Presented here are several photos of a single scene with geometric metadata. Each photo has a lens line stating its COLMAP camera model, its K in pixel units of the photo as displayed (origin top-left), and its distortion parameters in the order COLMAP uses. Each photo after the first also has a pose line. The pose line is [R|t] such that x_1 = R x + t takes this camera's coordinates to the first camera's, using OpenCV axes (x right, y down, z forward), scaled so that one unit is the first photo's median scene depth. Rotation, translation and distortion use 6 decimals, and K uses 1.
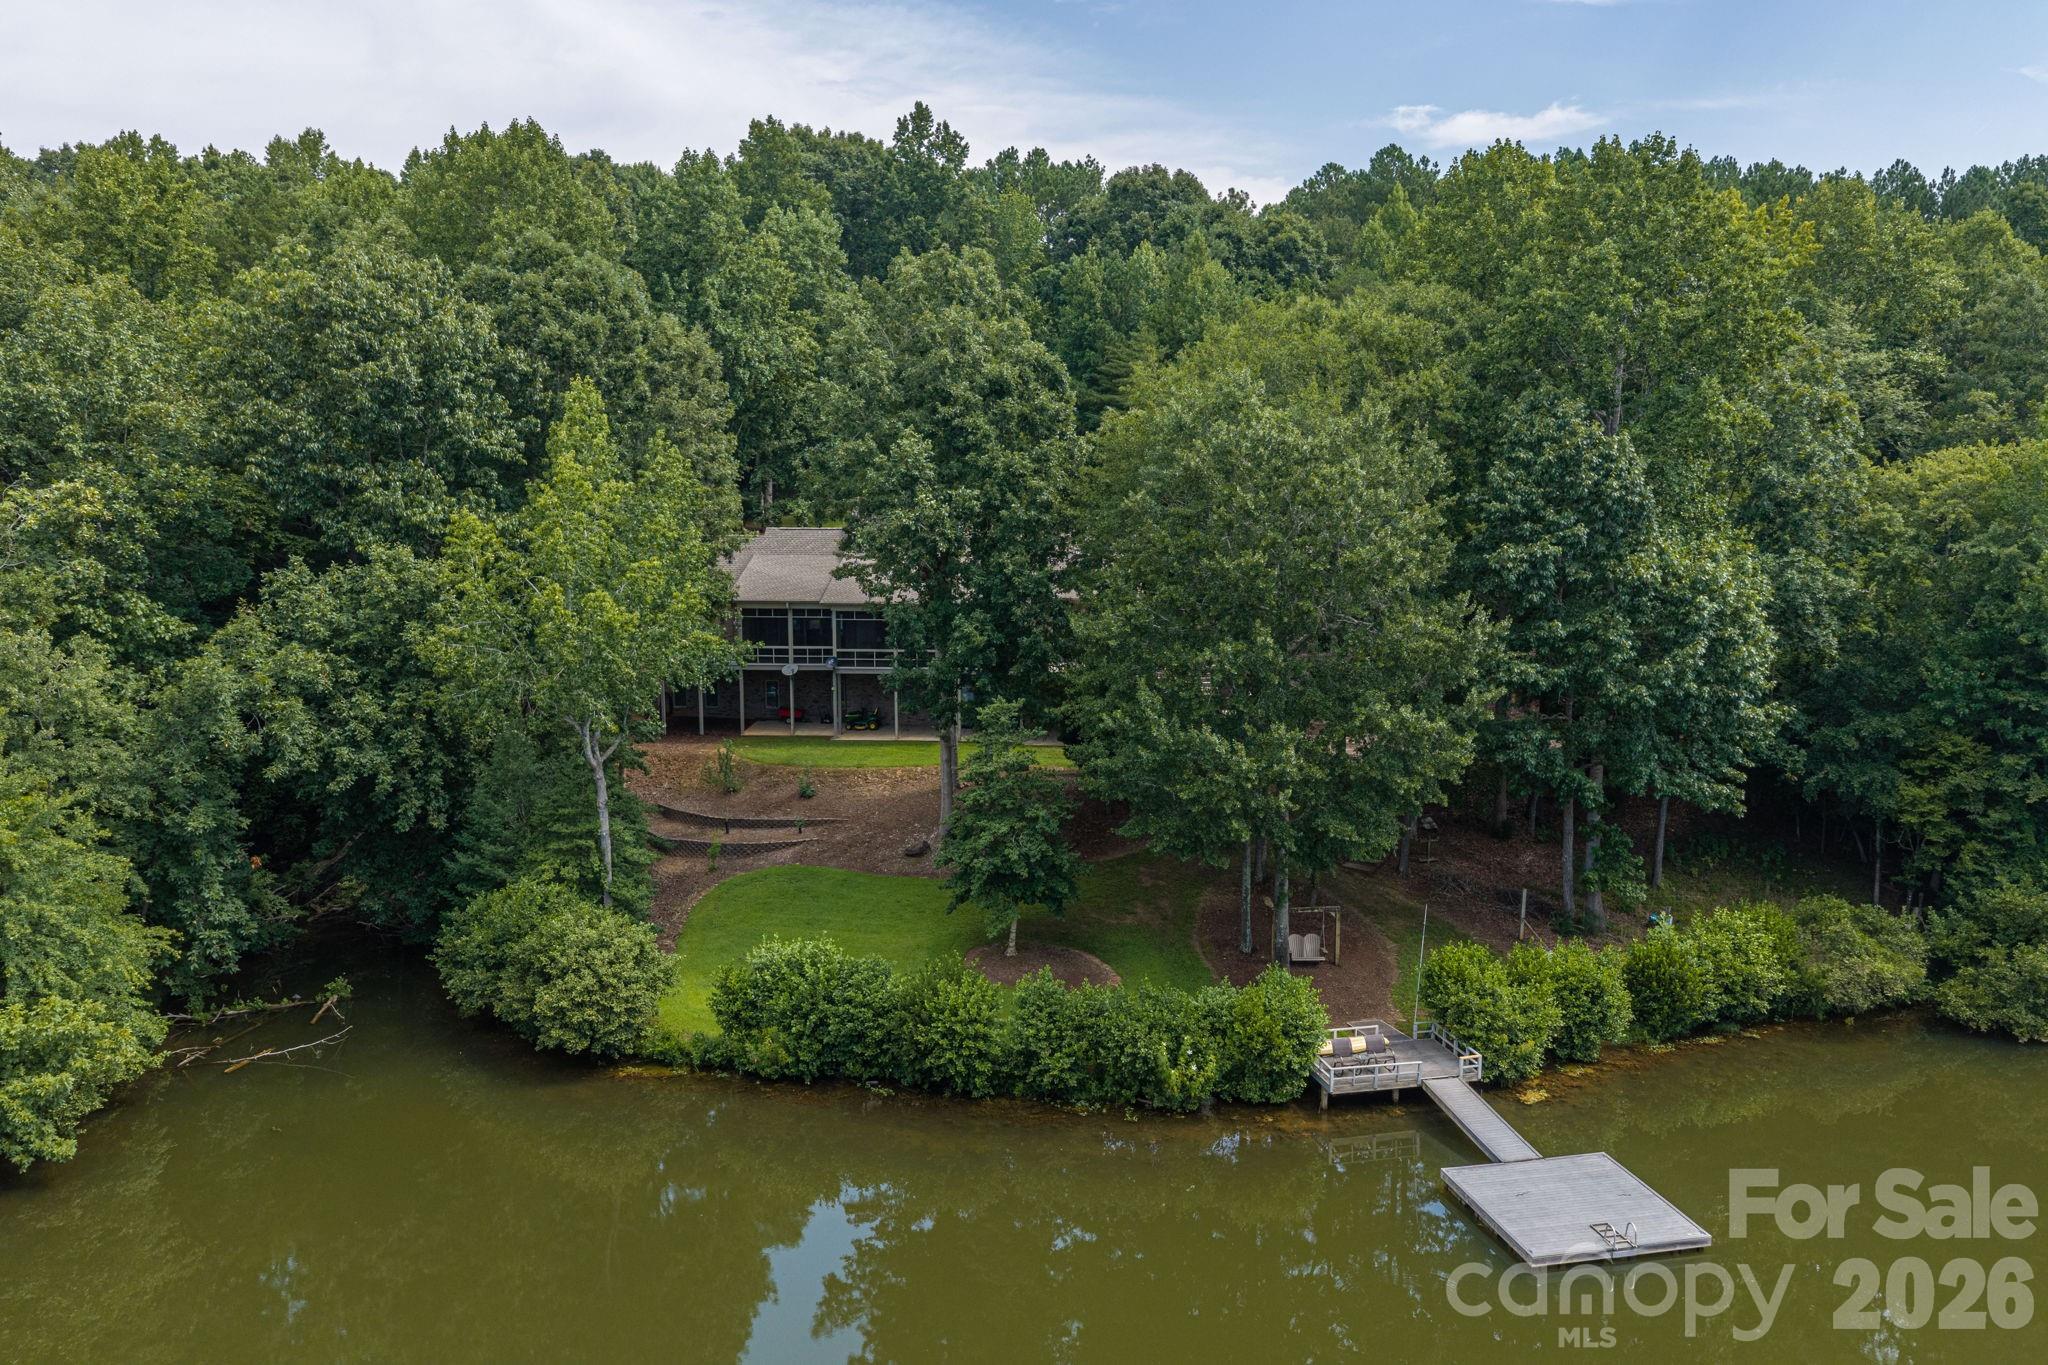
lens RADIAL K [[1752.0, 0, 1034.0], [0, 1752.0, 664.3], [0, 0, 1]] dist [0.014164, -0.019426]
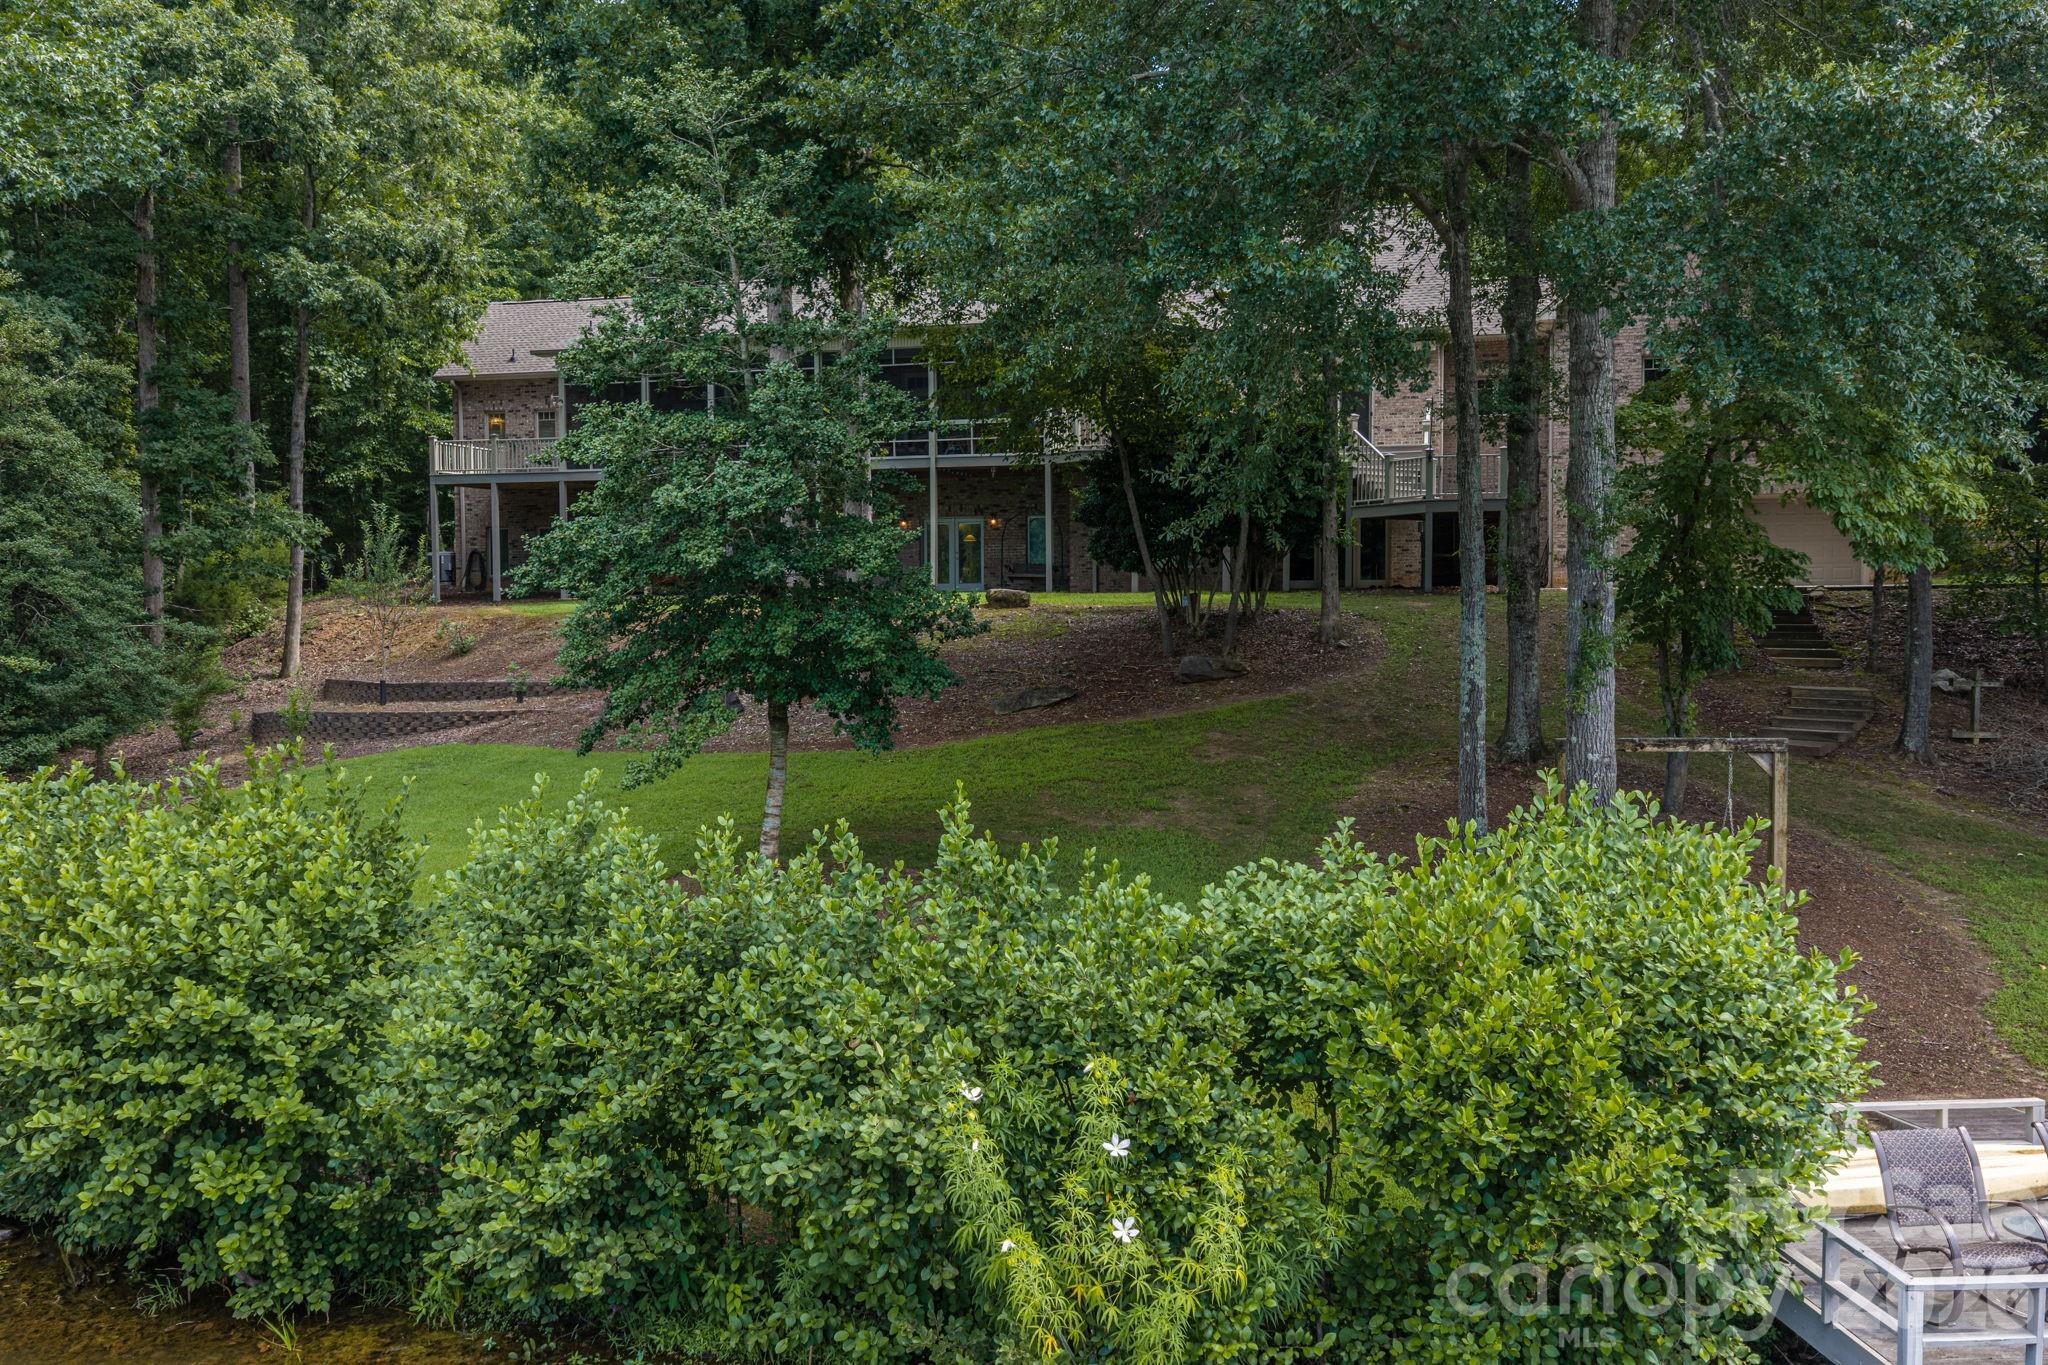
lens RADIAL K [[1752.0, 0, 1024.8], [0, 1752.0, 692.5], [0, 0, 1]] dist [0.014164, -0.019426]
pose [[0.985535, 0.003835, -0.169428, 0.106944], [-0.021133, 0.994722, -0.100409, 0.184577], [0.168149, 0.102537, 0.980414, 0.777491]]
